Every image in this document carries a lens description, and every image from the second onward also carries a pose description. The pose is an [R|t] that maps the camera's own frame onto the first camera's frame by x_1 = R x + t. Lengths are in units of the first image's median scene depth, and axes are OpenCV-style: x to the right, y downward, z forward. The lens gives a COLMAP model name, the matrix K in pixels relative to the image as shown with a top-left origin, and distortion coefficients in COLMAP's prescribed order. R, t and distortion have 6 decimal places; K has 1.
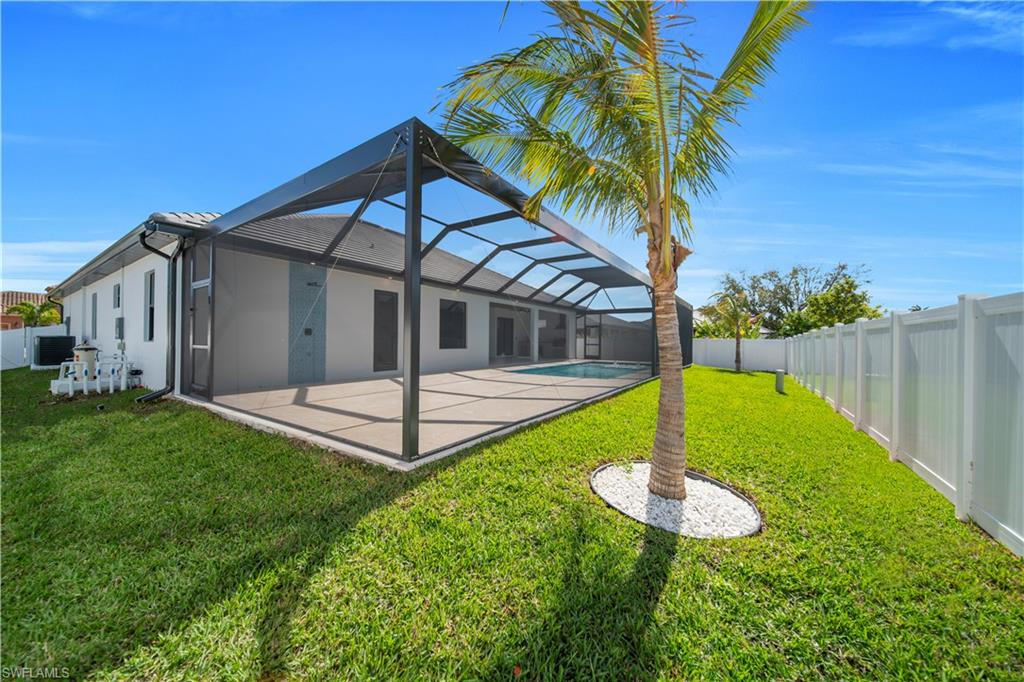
lens RADIAL K [[353.2, 0, 510.3], [0, 353.2, 346.3], [0, 0, 1]] dist [0.000974, -0.001744]
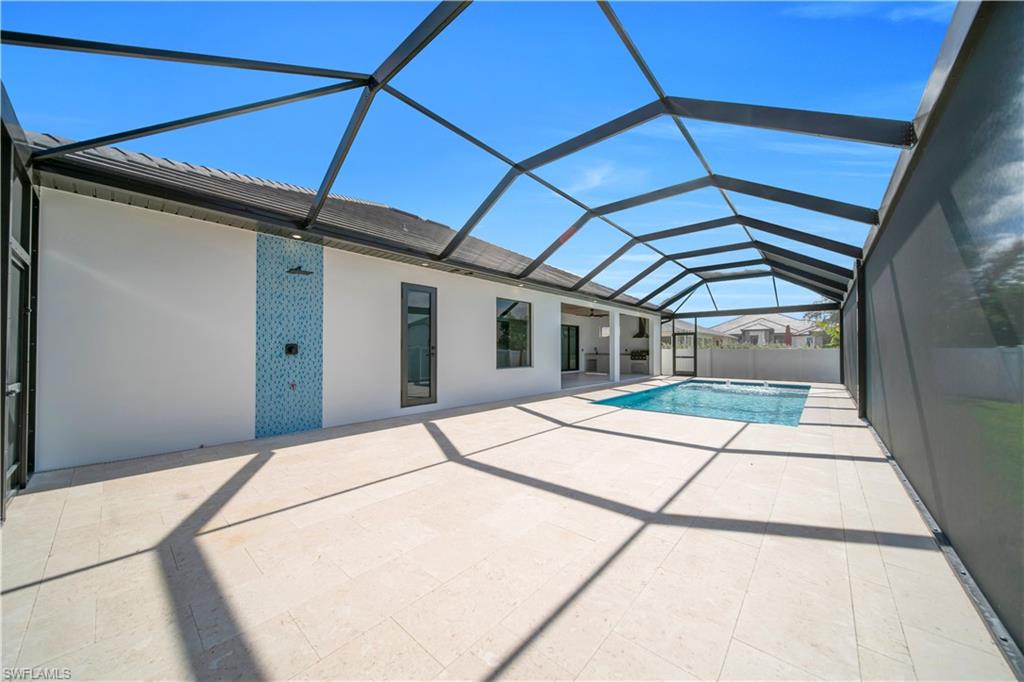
lens RADIAL K [[353.2, 0, 510.3], [0, 353.2, 346.3], [0, 0, 1]] dist [0.000974, -0.001744]
pose [[0.991617, -0.012293, -0.128628, -0.069310], [0.008833, 0.999585, -0.027435, -0.015477], [0.128912, 0.026069, 0.991313, 0.260252]]
